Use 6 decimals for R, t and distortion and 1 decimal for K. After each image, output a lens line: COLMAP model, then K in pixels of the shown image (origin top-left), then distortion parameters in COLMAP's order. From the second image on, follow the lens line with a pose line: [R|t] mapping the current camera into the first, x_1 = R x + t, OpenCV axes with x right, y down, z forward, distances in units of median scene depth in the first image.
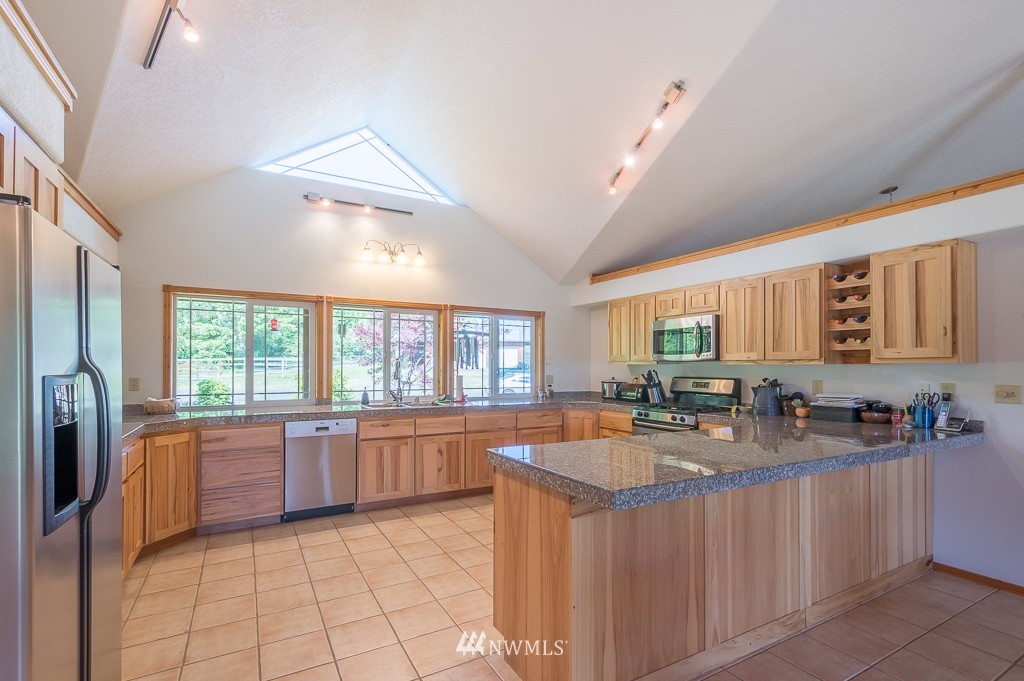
lens RADIAL K [[466.2, 0, 504.9], [0, 466.2, 361.9], [0, 0, 1]] dist [-0.002368, -0.000232]
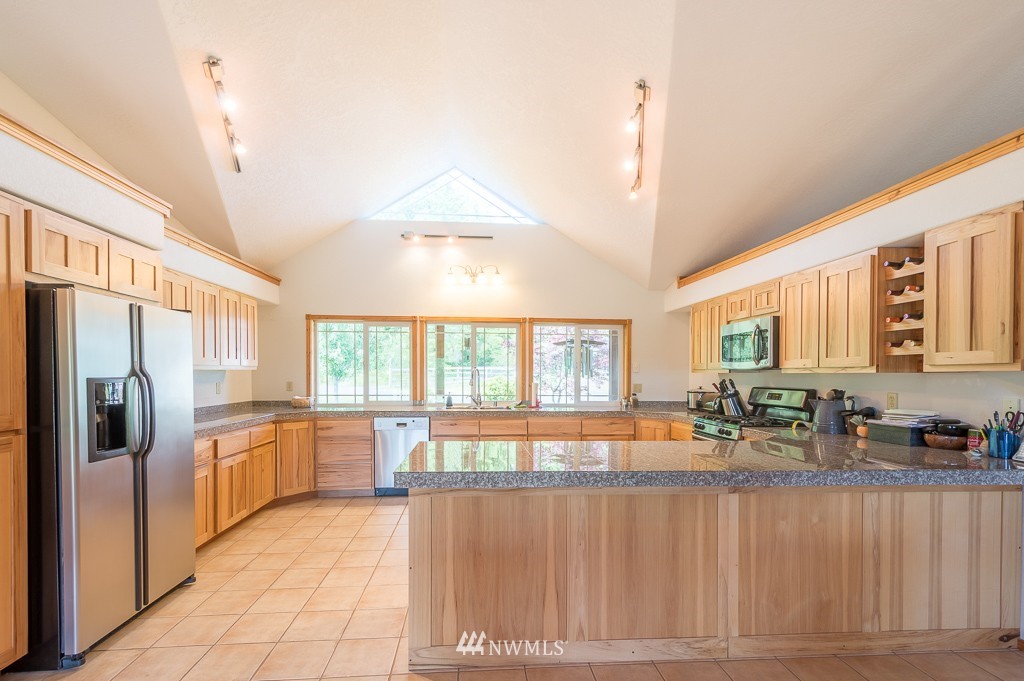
lens RADIAL K [[466.2, 0, 513.9], [0, 466.2, 379.7], [0, 0, 1]] dist [-0.002368, -0.000232]
pose [[0.910505, 0.007641, -0.413427, 0.418941], [0.000259, 0.999819, 0.019050, 0.001510], [0.413498, -0.017452, 0.910338, -0.002745]]
